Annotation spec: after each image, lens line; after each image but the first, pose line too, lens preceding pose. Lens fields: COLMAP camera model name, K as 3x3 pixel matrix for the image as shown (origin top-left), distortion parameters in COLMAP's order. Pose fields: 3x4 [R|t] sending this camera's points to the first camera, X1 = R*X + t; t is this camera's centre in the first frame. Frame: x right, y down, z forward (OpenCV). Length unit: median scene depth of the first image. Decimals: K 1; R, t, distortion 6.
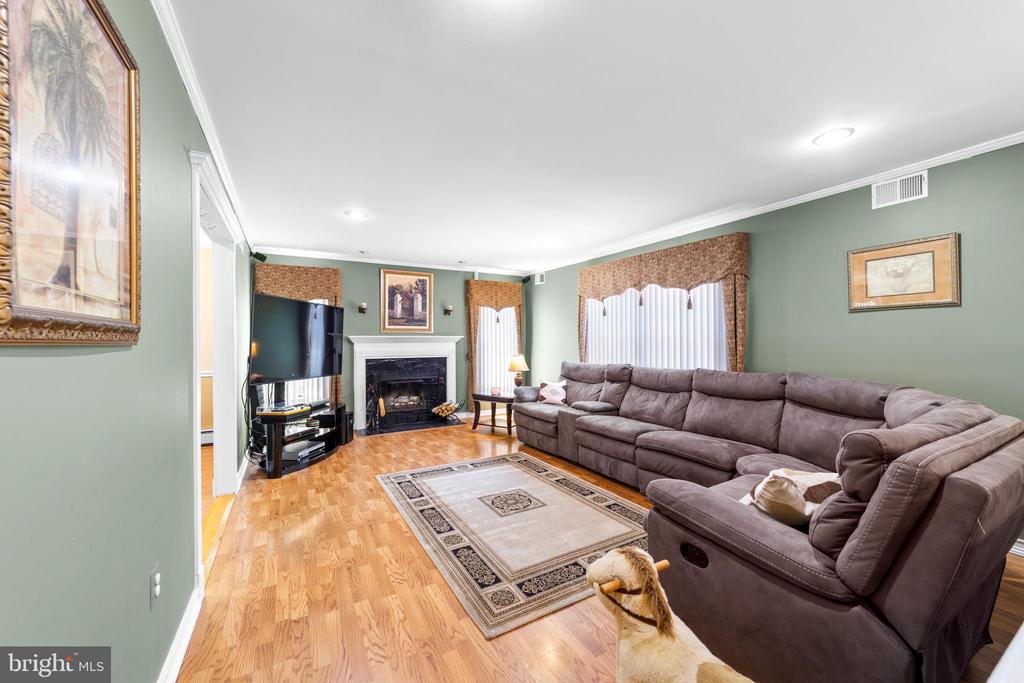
lens RADIAL K [[396.2, 0, 512.0], [0, 396.2, 341.5], [0, 0, 1]] dist [-0.021343, 0.010739]
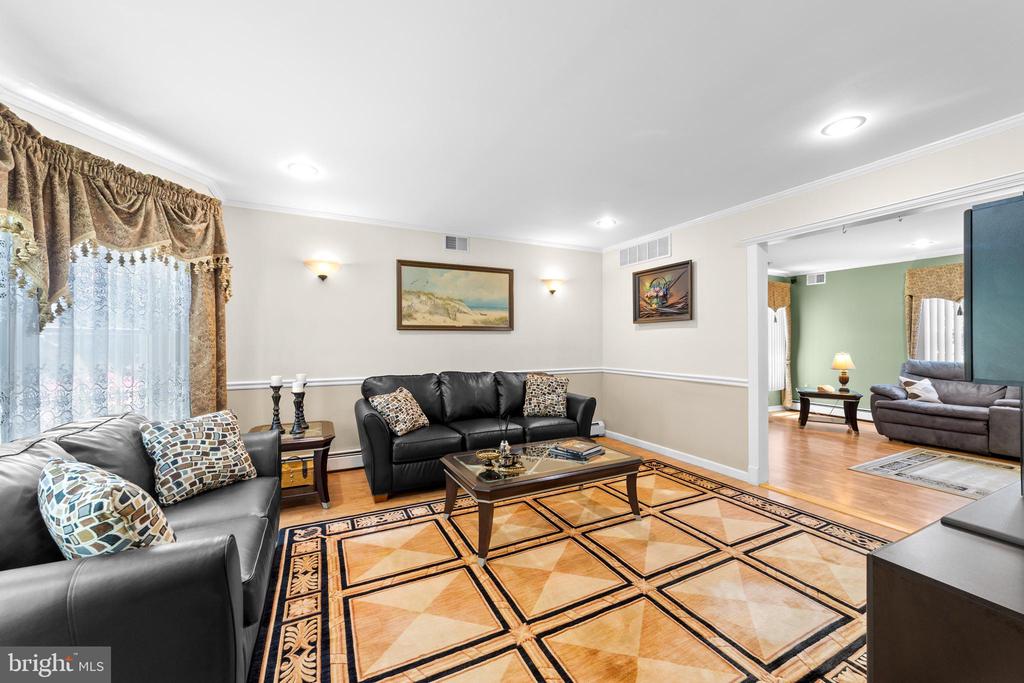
lens RADIAL K [[390.0, 0, 512.0], [0, 390.0, 341.5], [0, 0, 1]] dist [-0.001917, 0.000127]
pose [[0.998882, -0.004166, -0.047085, -0.808015], [0.004359, 0.999983, 0.003994, -0.005992], [0.047068, -0.004194, 0.998883, -0.050484]]
